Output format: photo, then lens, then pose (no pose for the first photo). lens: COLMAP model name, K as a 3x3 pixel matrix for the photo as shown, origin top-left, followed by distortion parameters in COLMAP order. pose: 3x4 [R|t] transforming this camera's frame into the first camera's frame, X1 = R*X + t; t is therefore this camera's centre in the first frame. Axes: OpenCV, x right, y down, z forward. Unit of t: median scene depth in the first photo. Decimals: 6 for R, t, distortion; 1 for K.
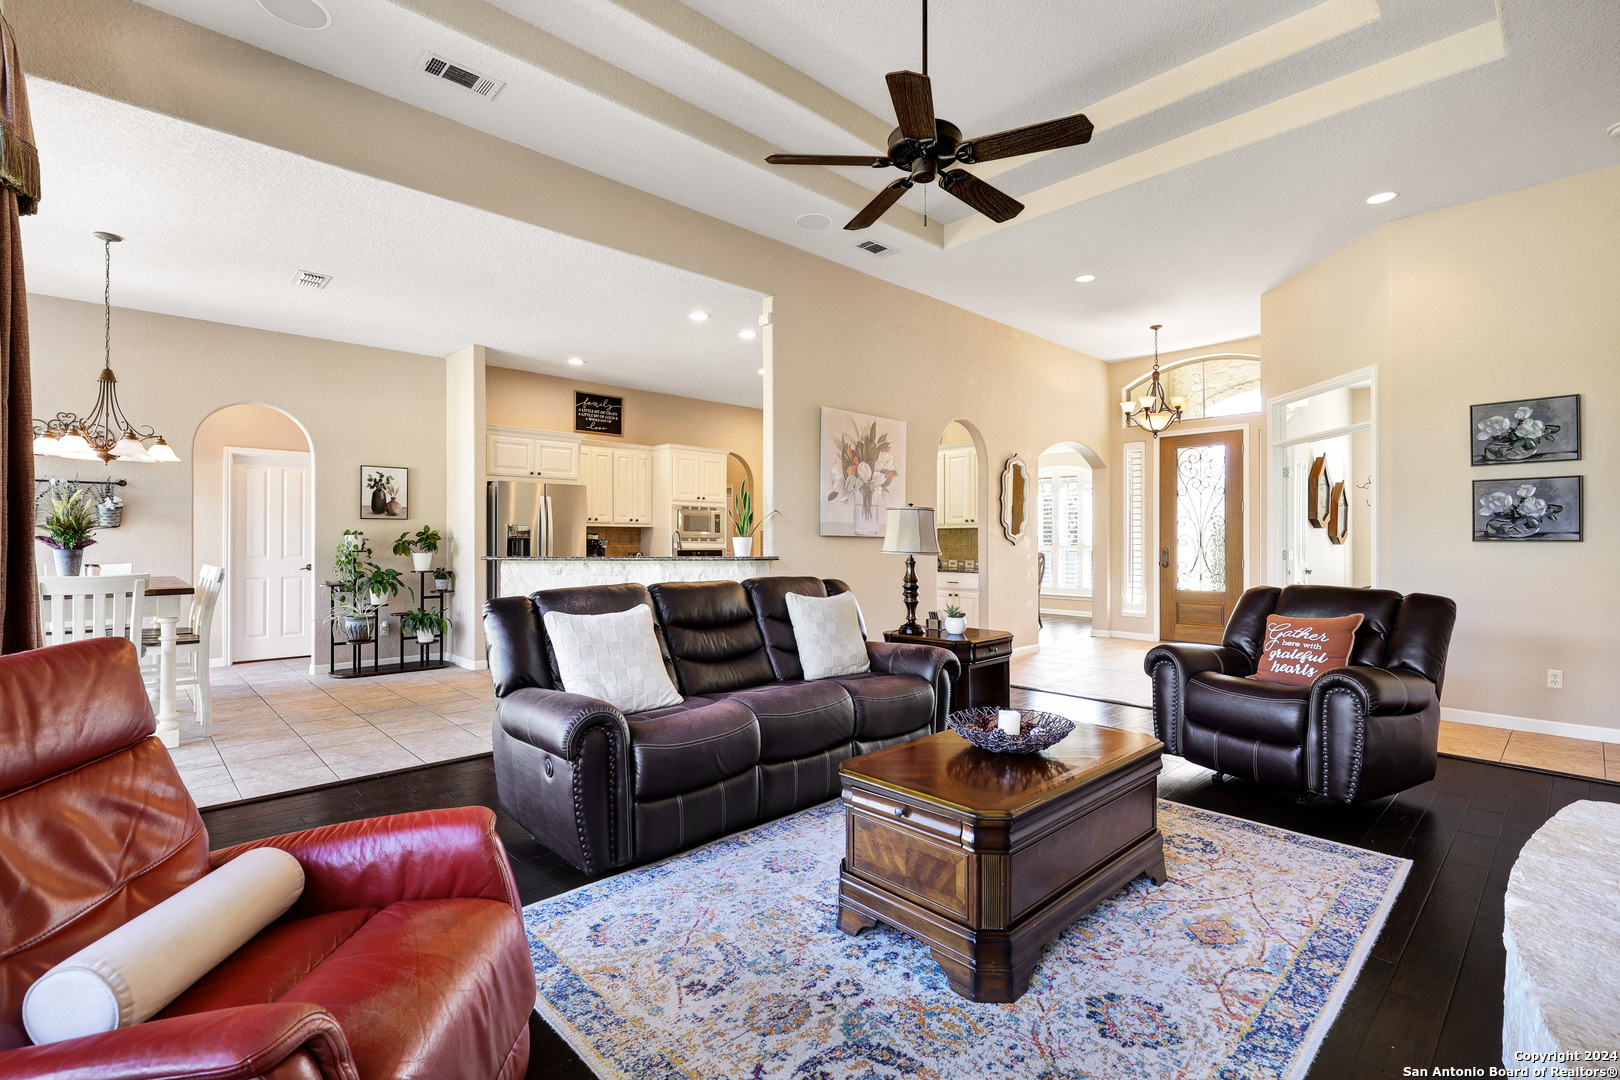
lens RADIAL K [[739.7, 0, 810.0], [0, 739.7, 540.0], [0, 0, 1]] dist [-0.002516, -0.000254]
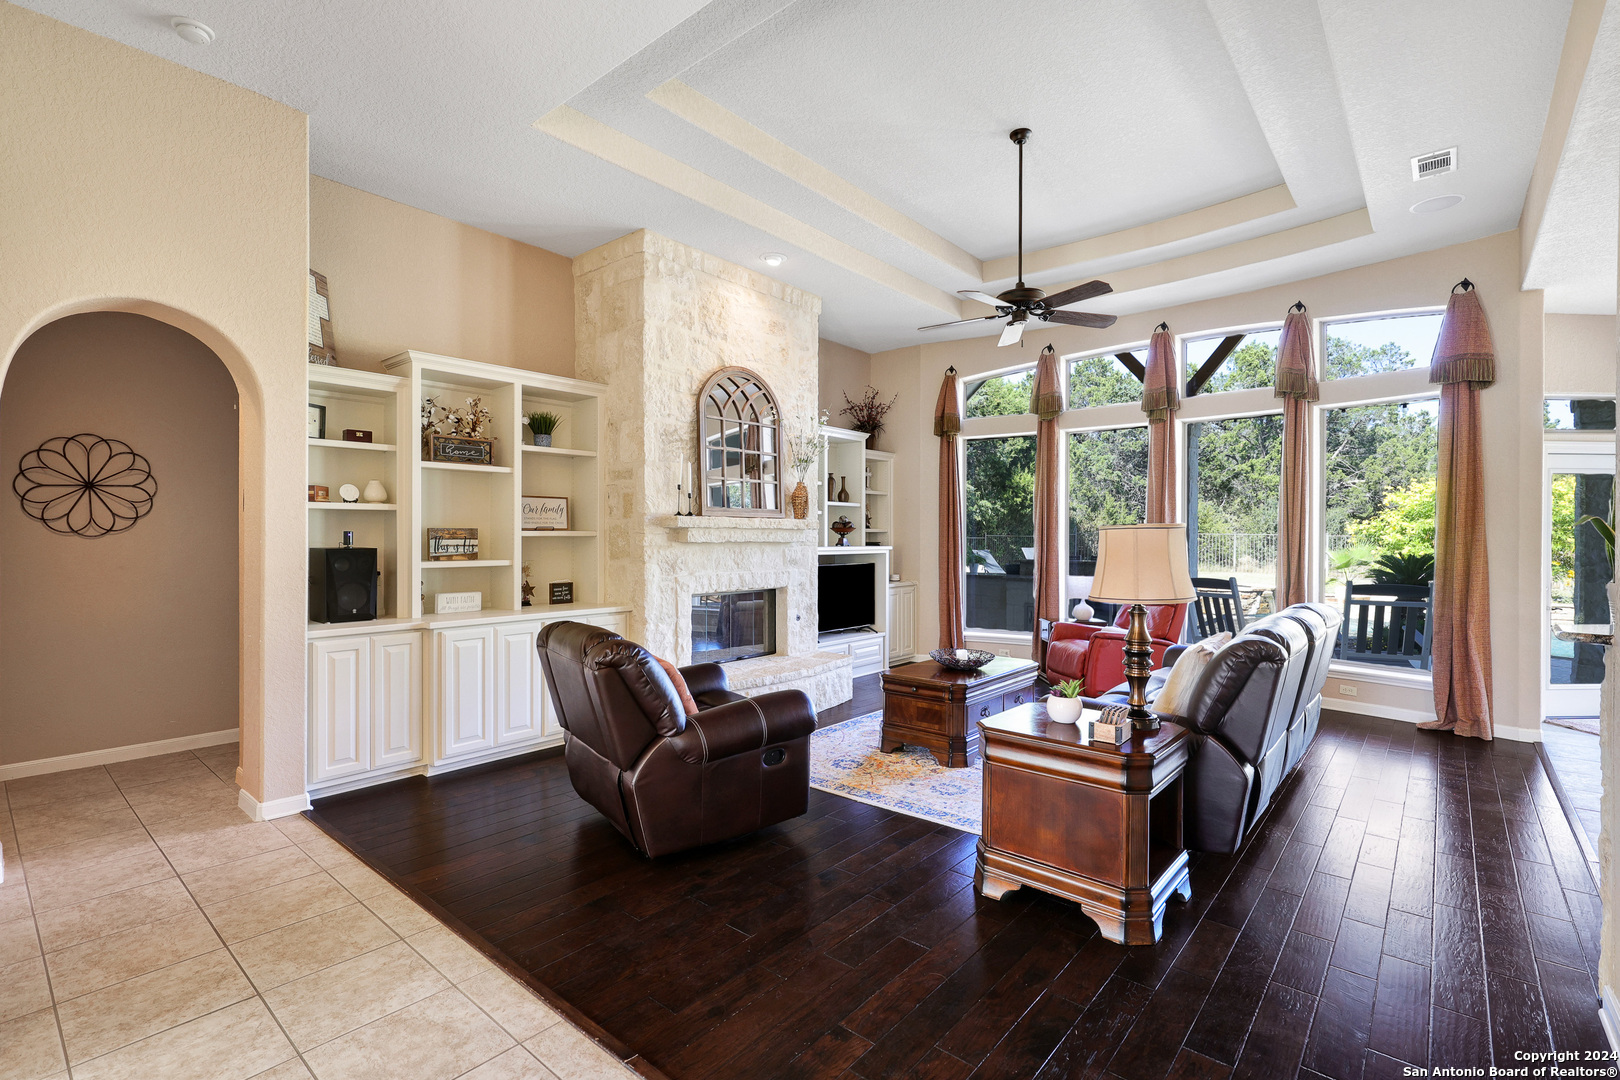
lens RADIAL K [[739.7, 0, 810.0], [0, 739.7, 540.0], [0, 0, 1]] dist [-0.002516, -0.000254]
pose [[-0.994345, -0.000513, -0.106194, 0.314314], [-0.000696, 0.999998, 0.001682, -0.017843], [0.106193, 0.001746, -0.994344, 1.032455]]
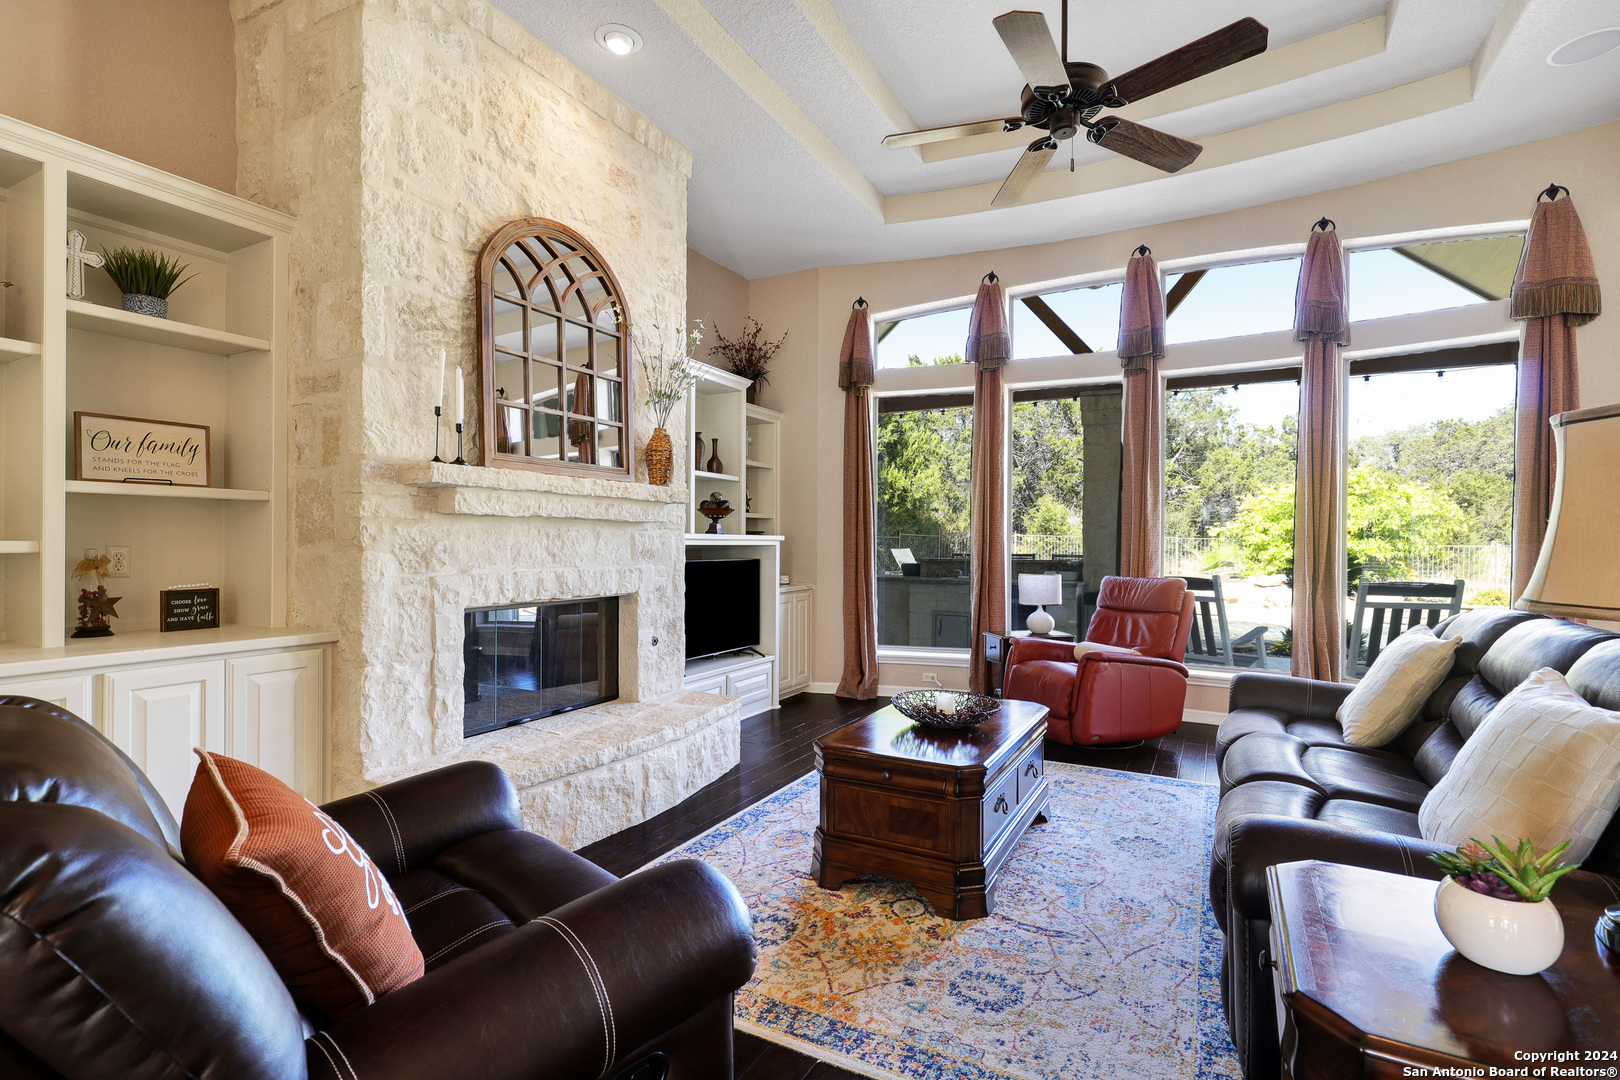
lens RADIAL K [[767.9, 0, 838.6], [0, 767.9, 545.1], [0, 0, 1]] dist [0.000424, -0.000435]
pose [[-0.939383, -0.004686, -0.342839, 0.304093], [-0.005427, 0.999985, 0.001203, 0.001606], [0.342828, 0.002991, -0.939394, 0.752134]]
